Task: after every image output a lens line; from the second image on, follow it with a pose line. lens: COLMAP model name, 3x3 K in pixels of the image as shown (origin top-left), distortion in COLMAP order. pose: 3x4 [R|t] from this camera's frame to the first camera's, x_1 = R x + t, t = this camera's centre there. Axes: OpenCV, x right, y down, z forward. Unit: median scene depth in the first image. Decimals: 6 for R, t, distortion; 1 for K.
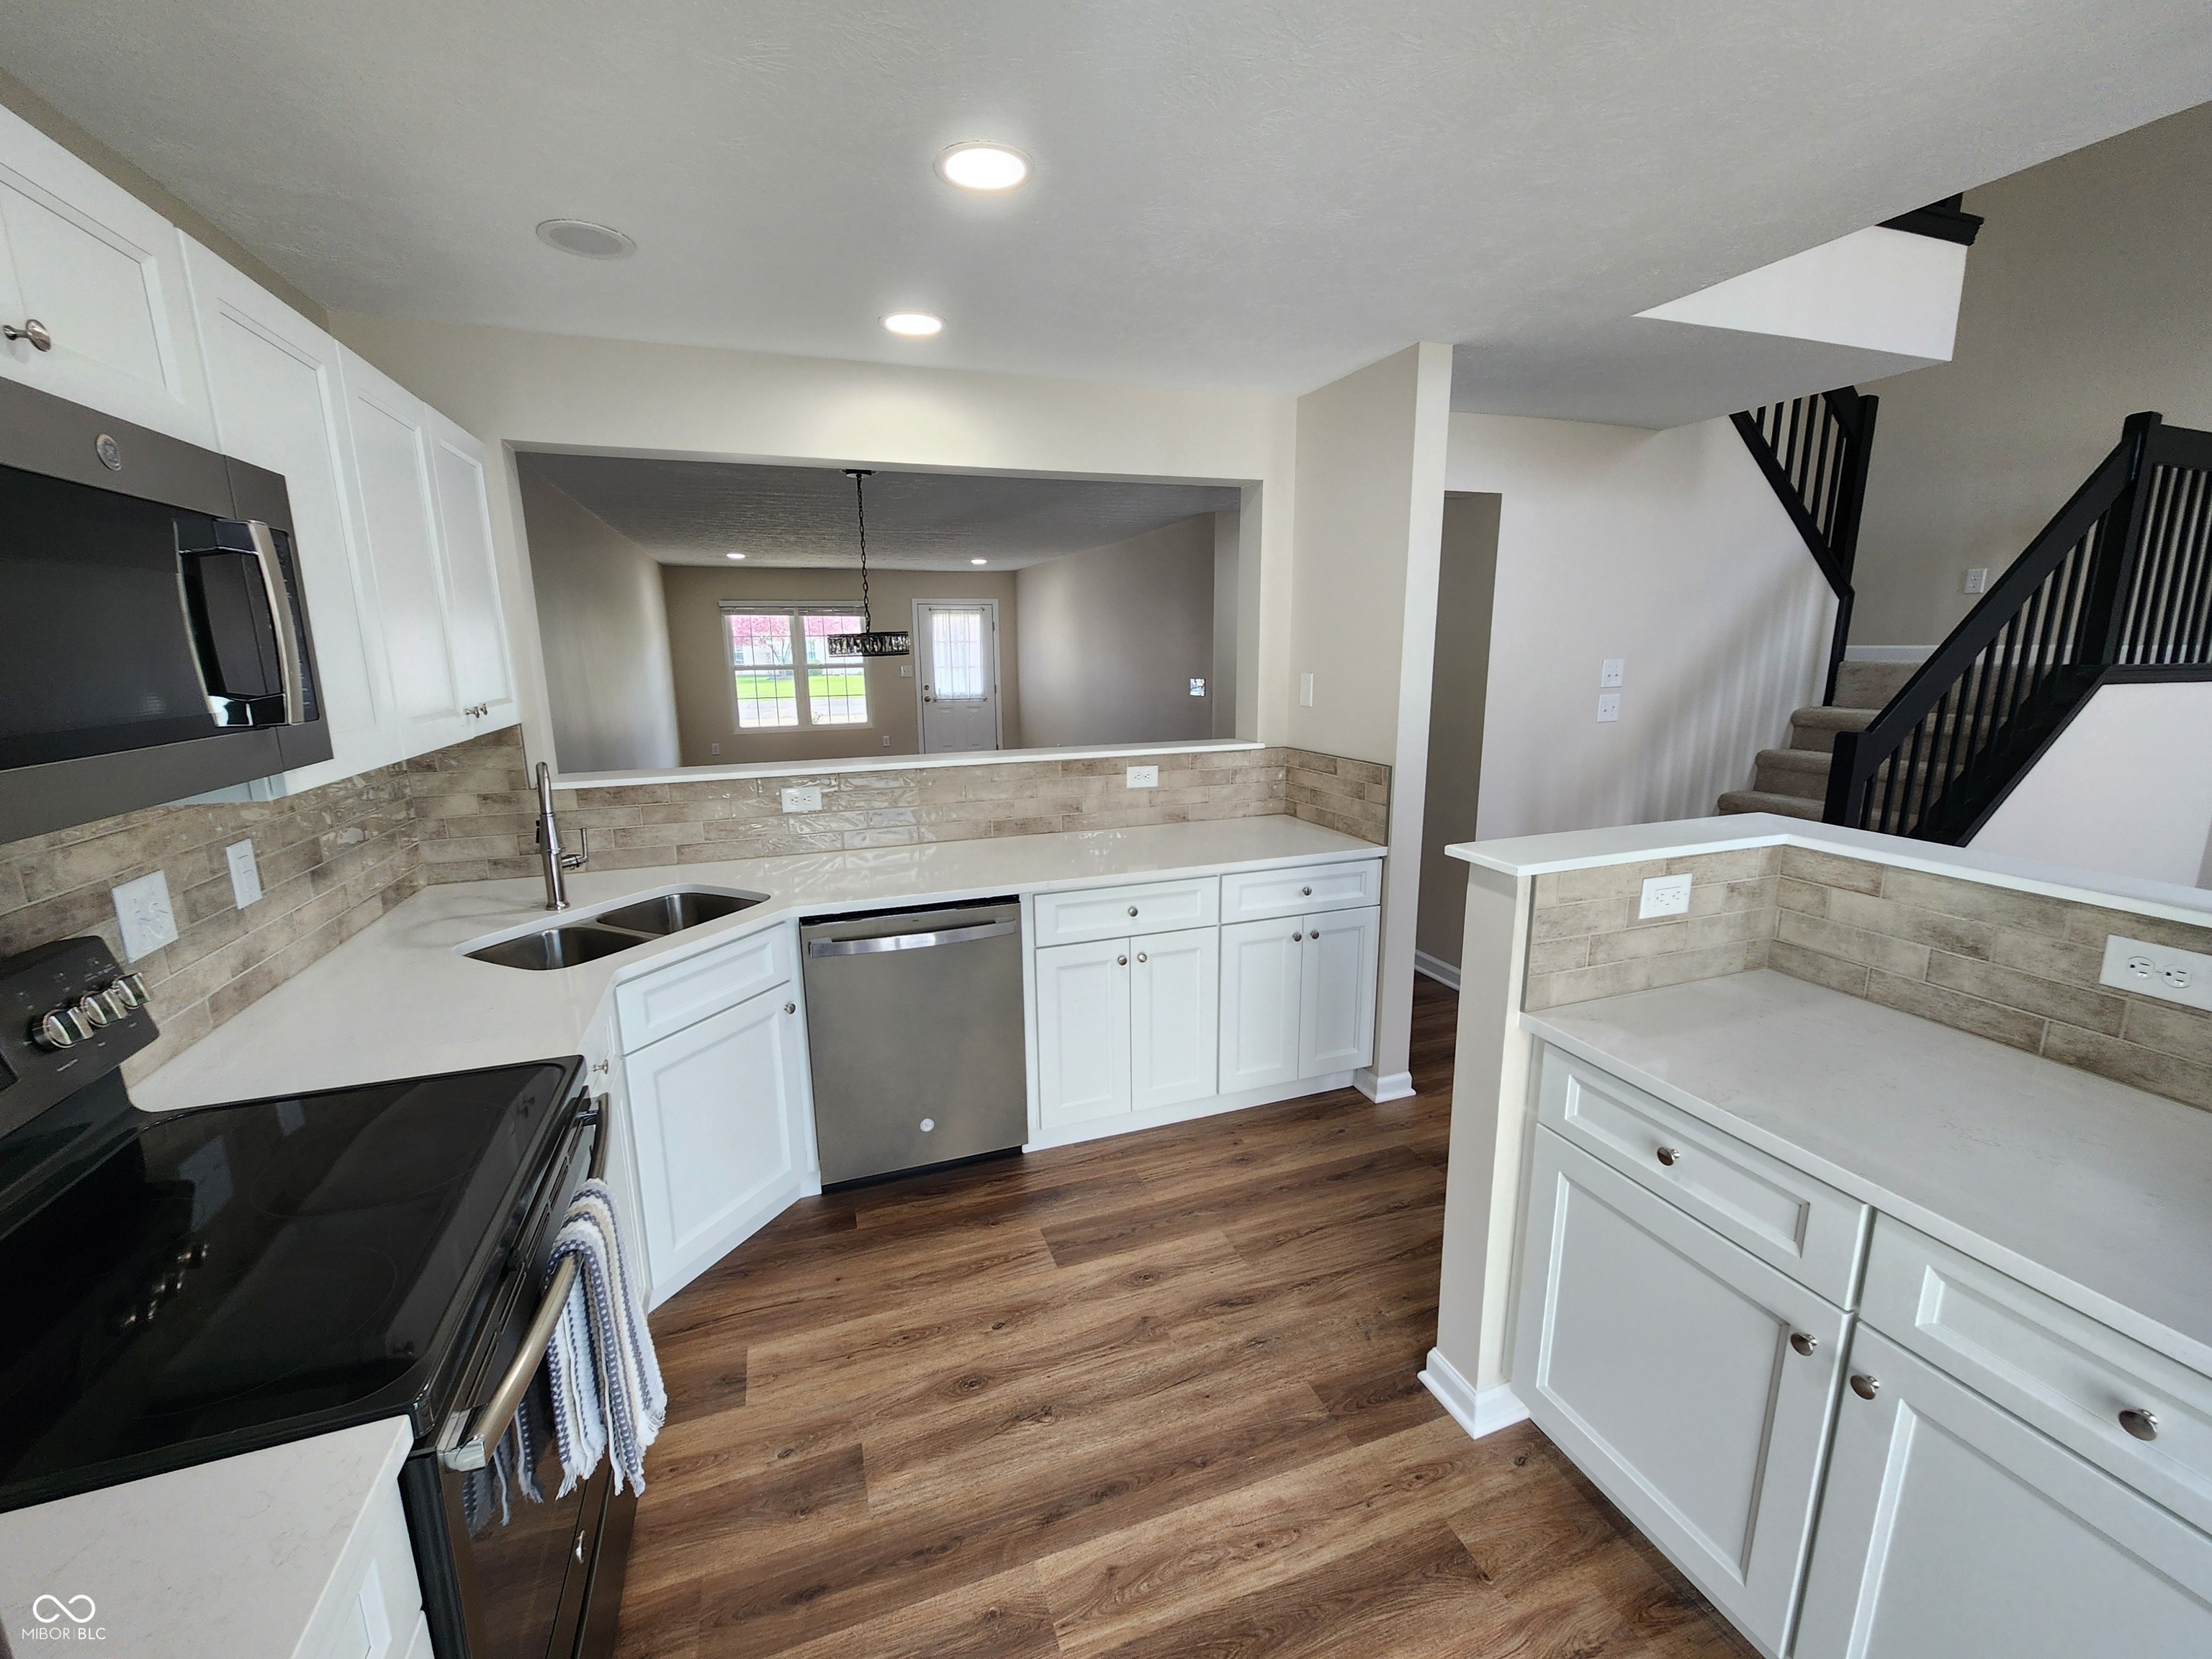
lens RADIAL K [[898.9, 0, 1090.5], [0, 898.9, 827.1], [0, 0, 1]] dist [-0.001459, -0.000065]
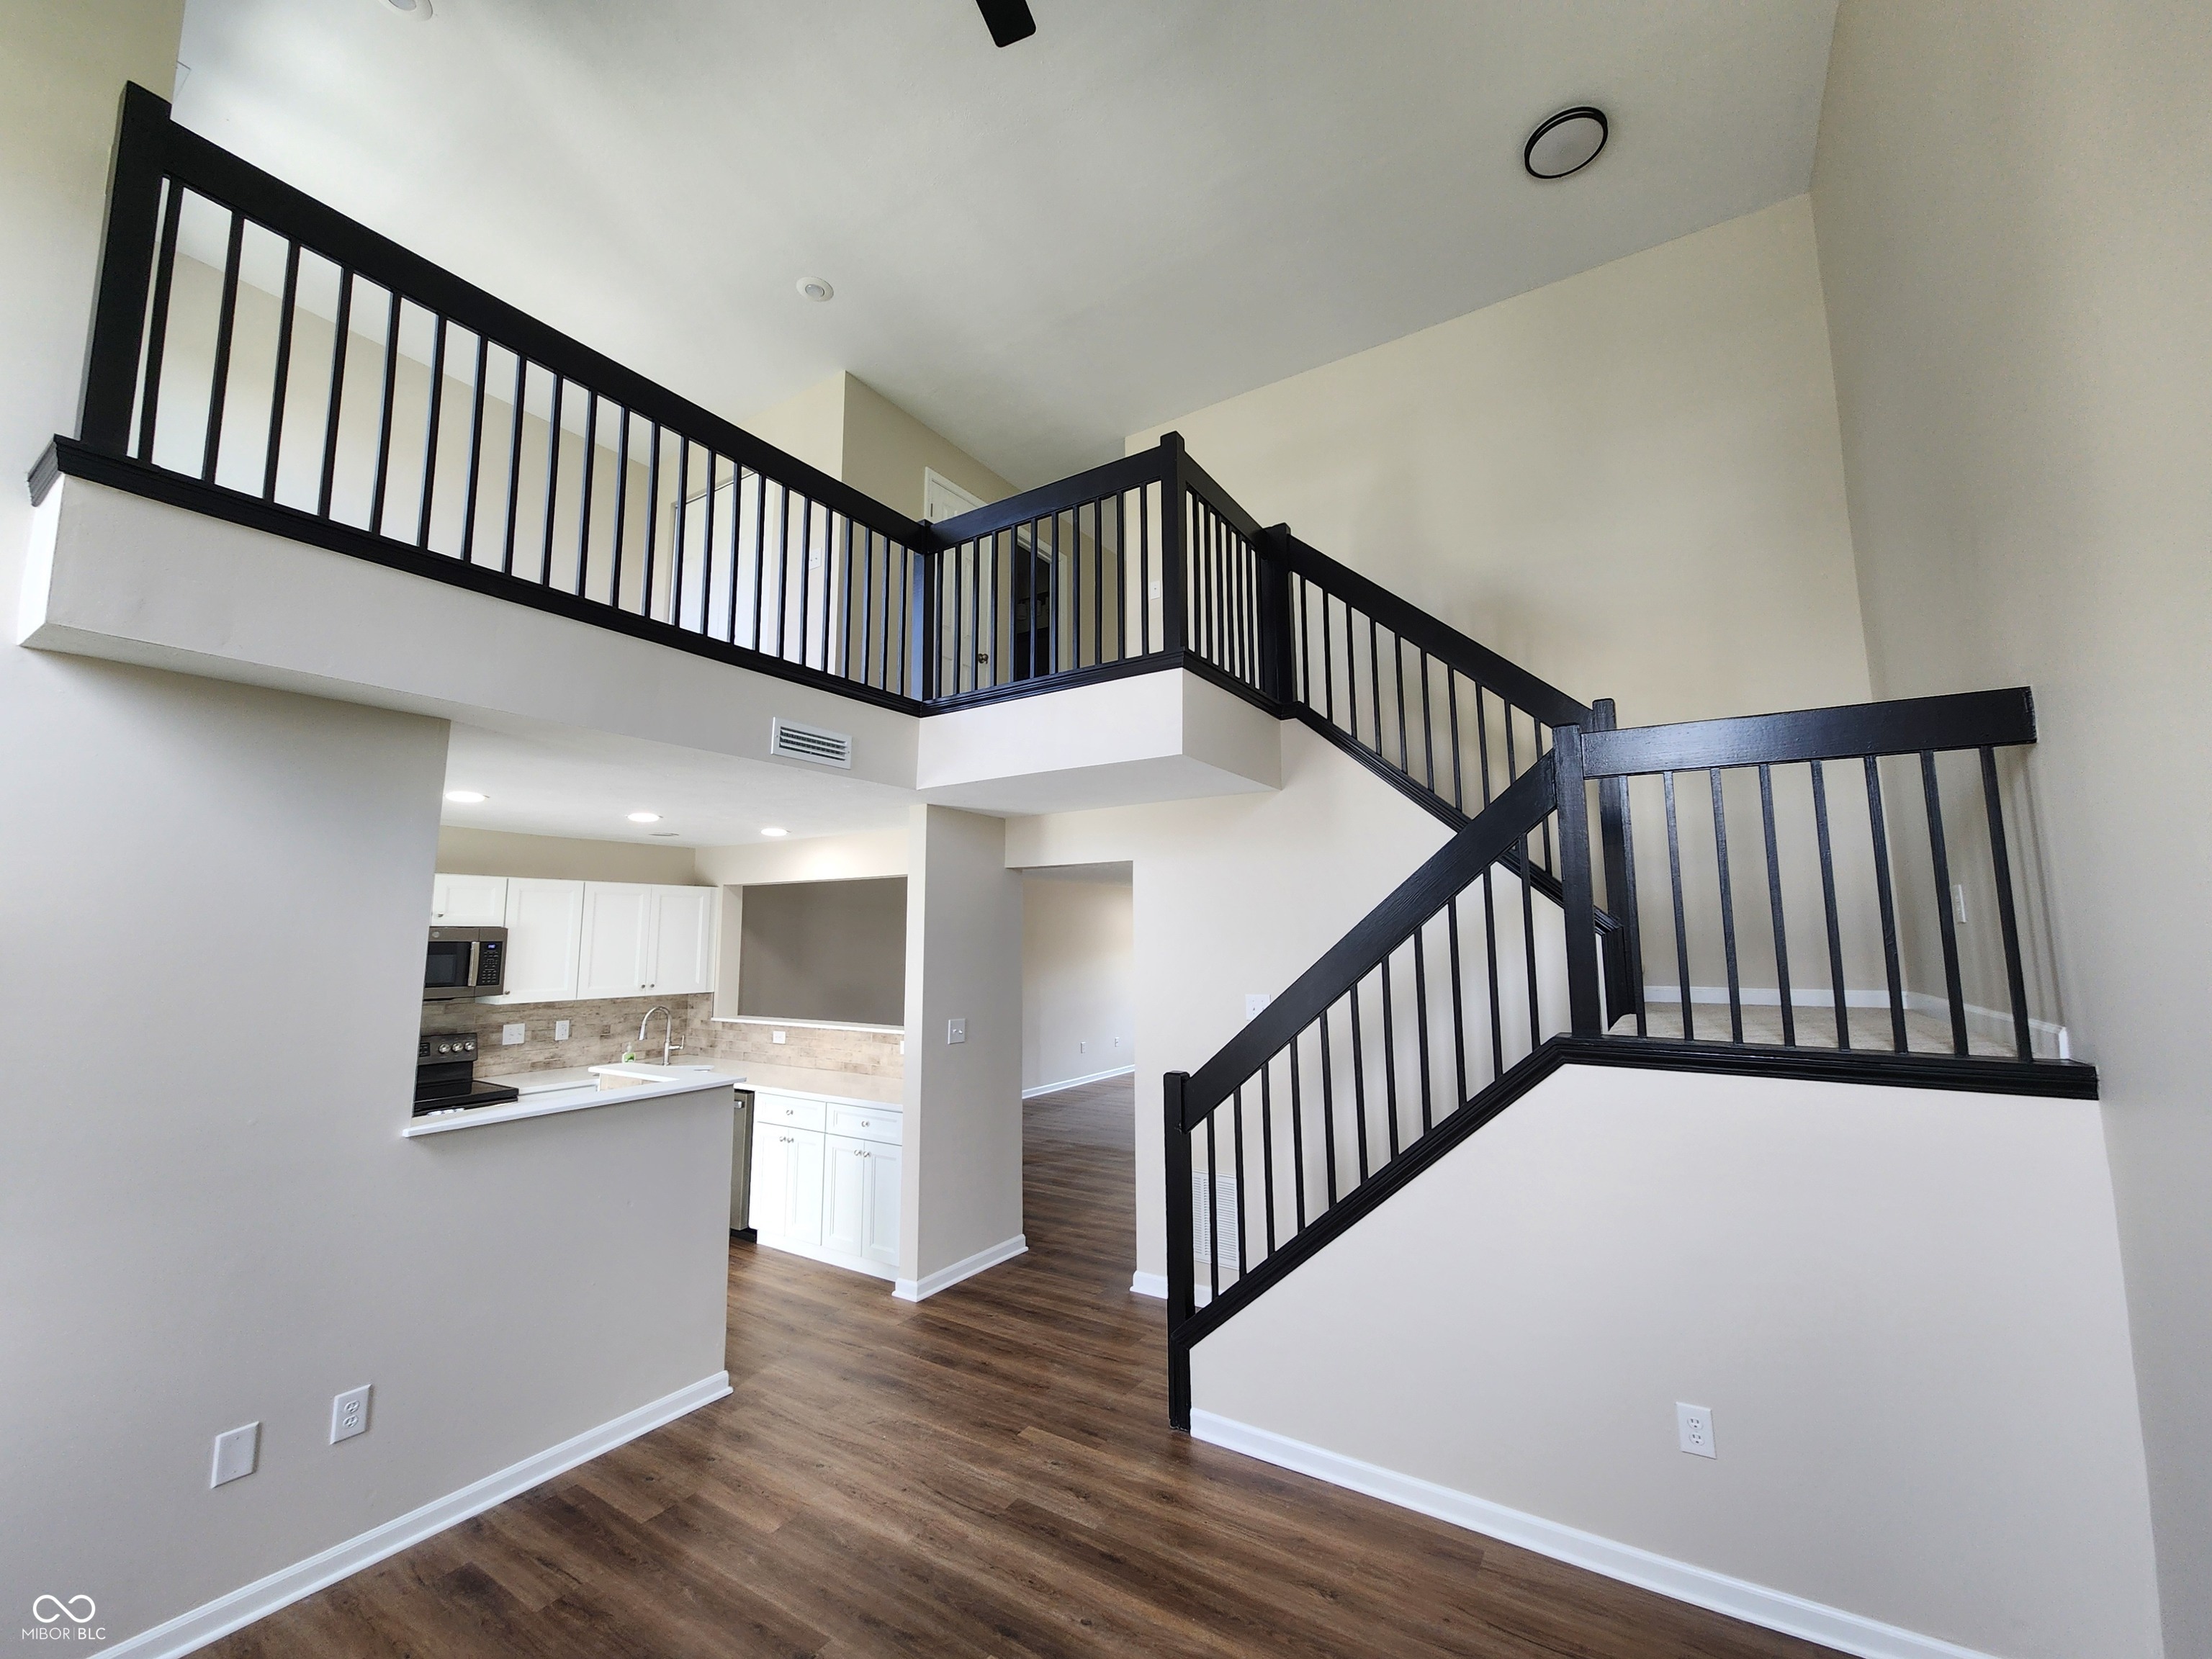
lens RADIAL K [[893.1, 0, 1099.6], [0, 893.1, 829.4], [0, 0, 1]] dist [0.000977, 0.000785]
pose [[0.610824, -0.087246, -0.786945, 2.204635], [-0.163577, 0.958562, -0.233241, -0.160205], [0.774685, 0.271196, 0.571241, 0.320900]]
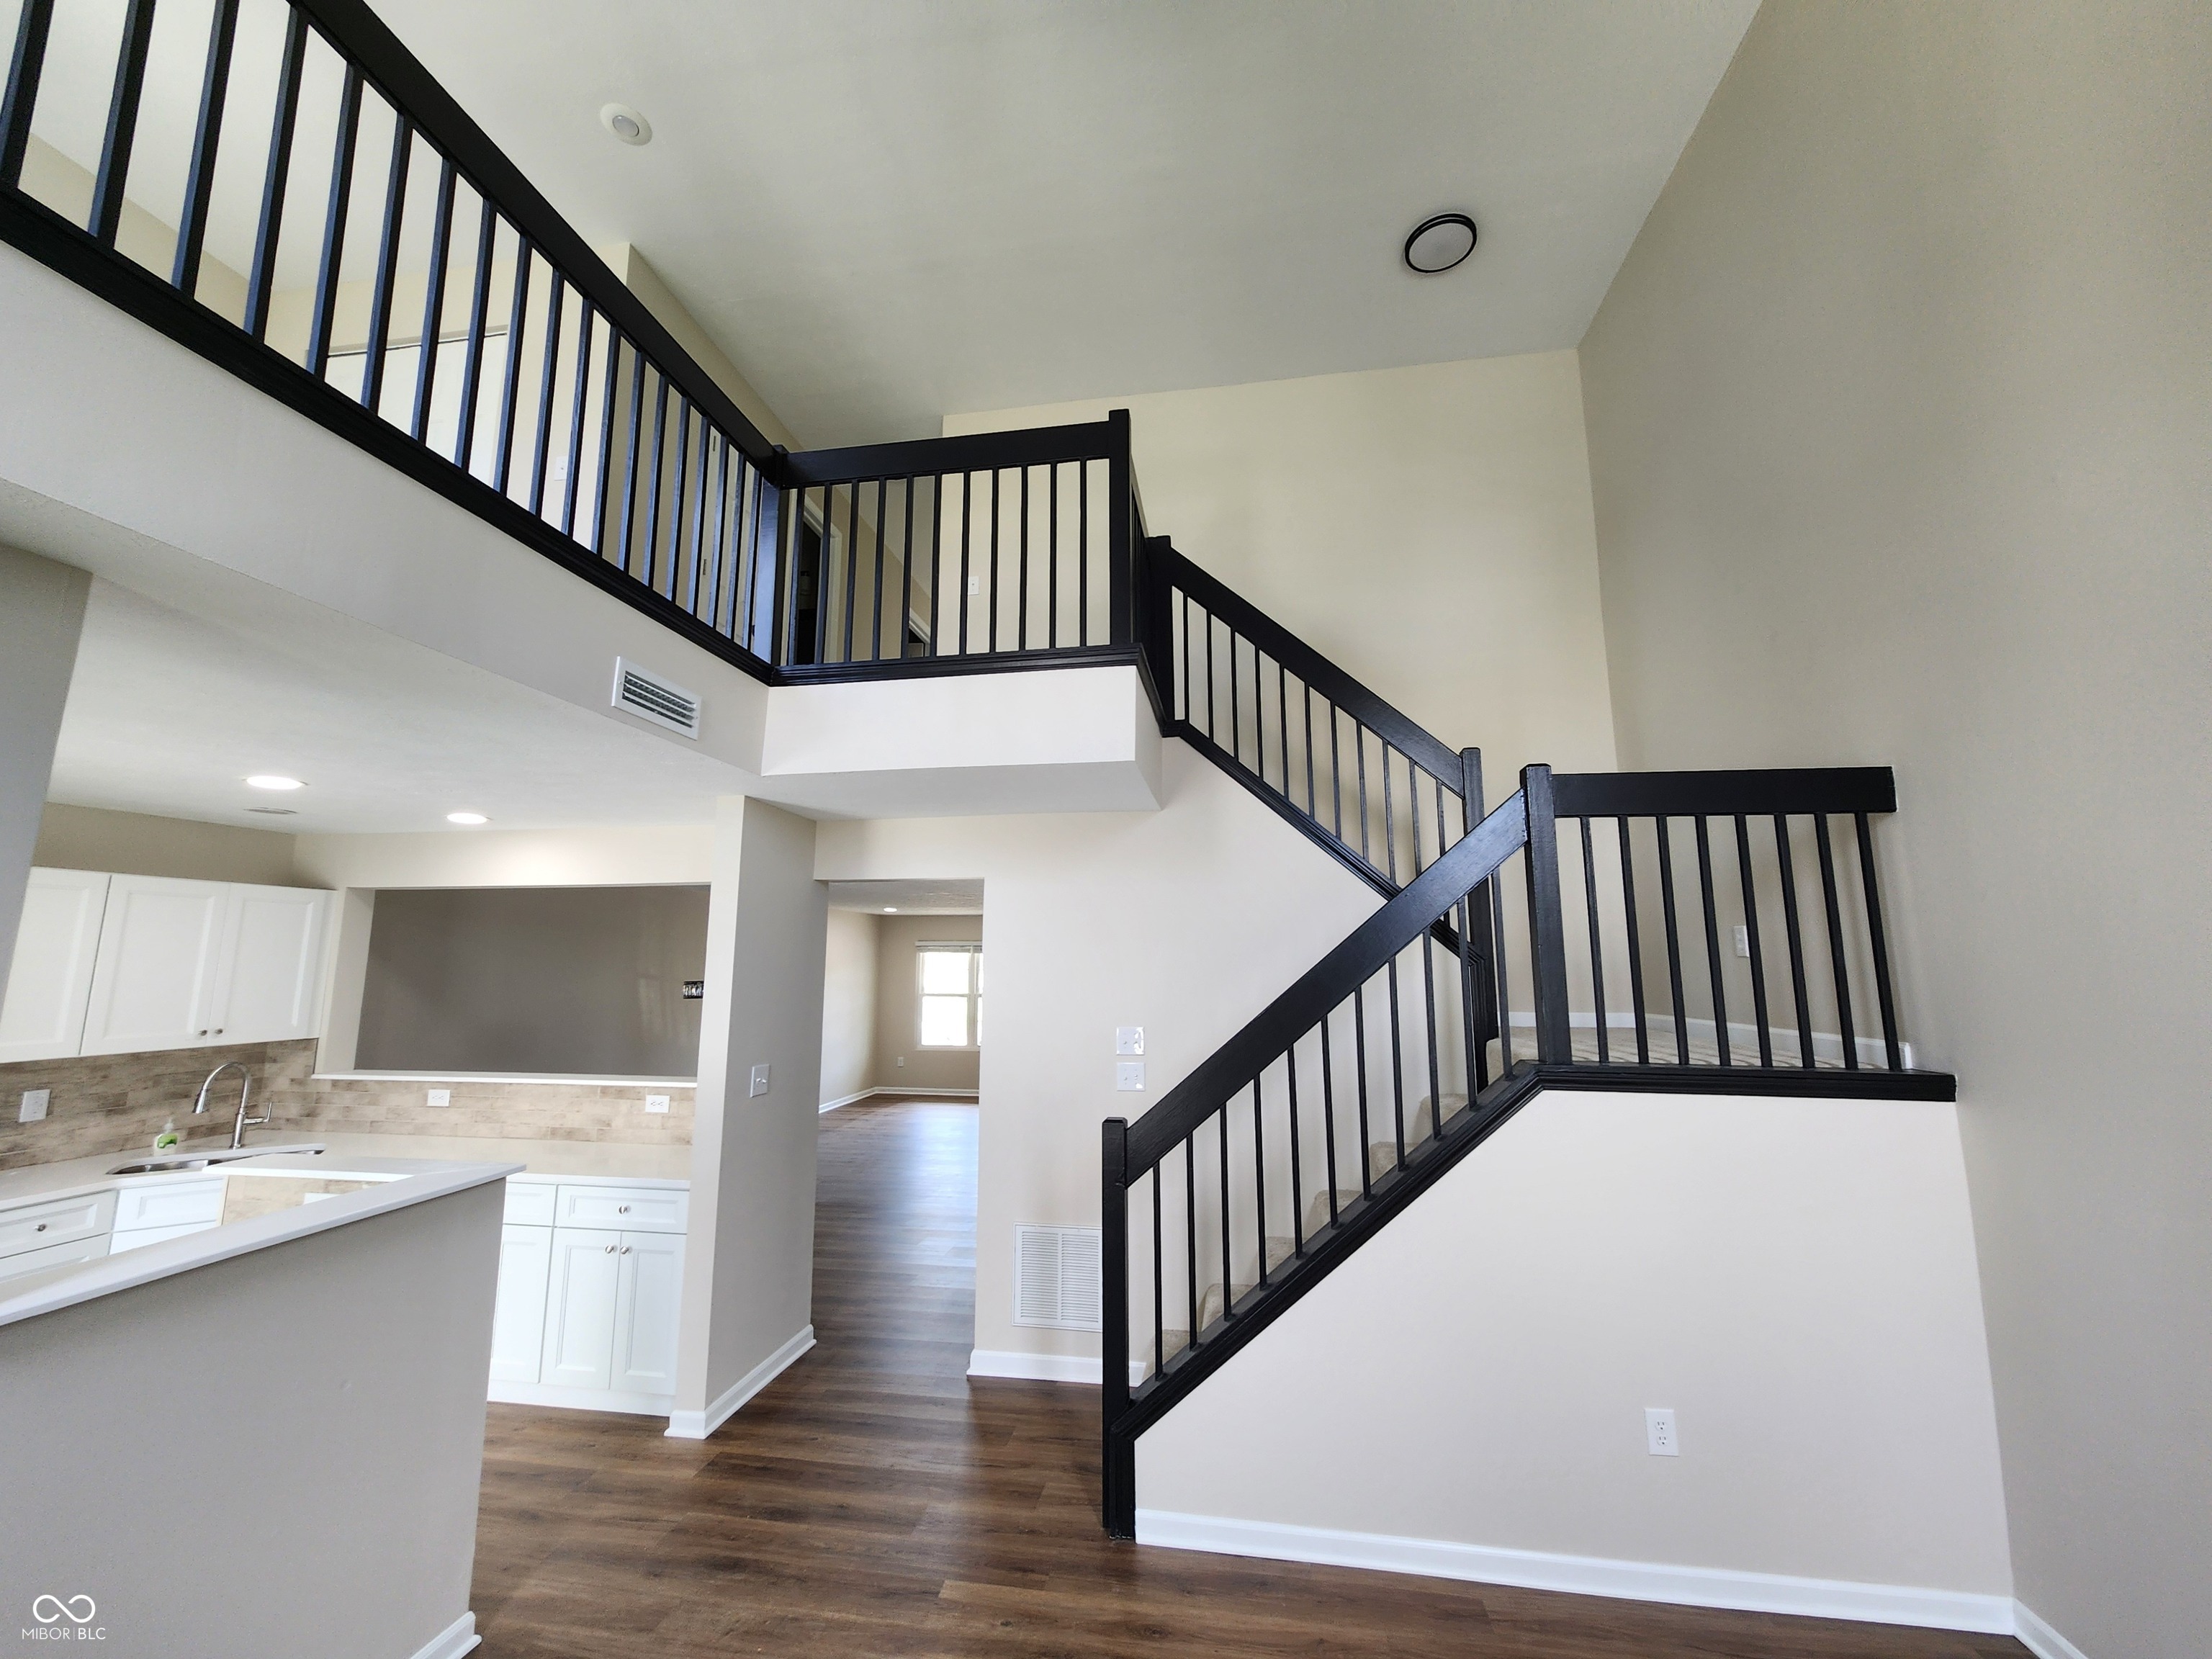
lens RADIAL K [[893.1, 0, 1099.6], [0, 893.1, 829.4], [0, 0, 1]] dist [0.000977, 0.000785]
pose [[0.874562, -0.060442, -0.481132, 1.741319], [-0.109393, 0.942033, -0.317187, -0.124423], [0.472413, 0.330033, 0.817254, 0.166682]]
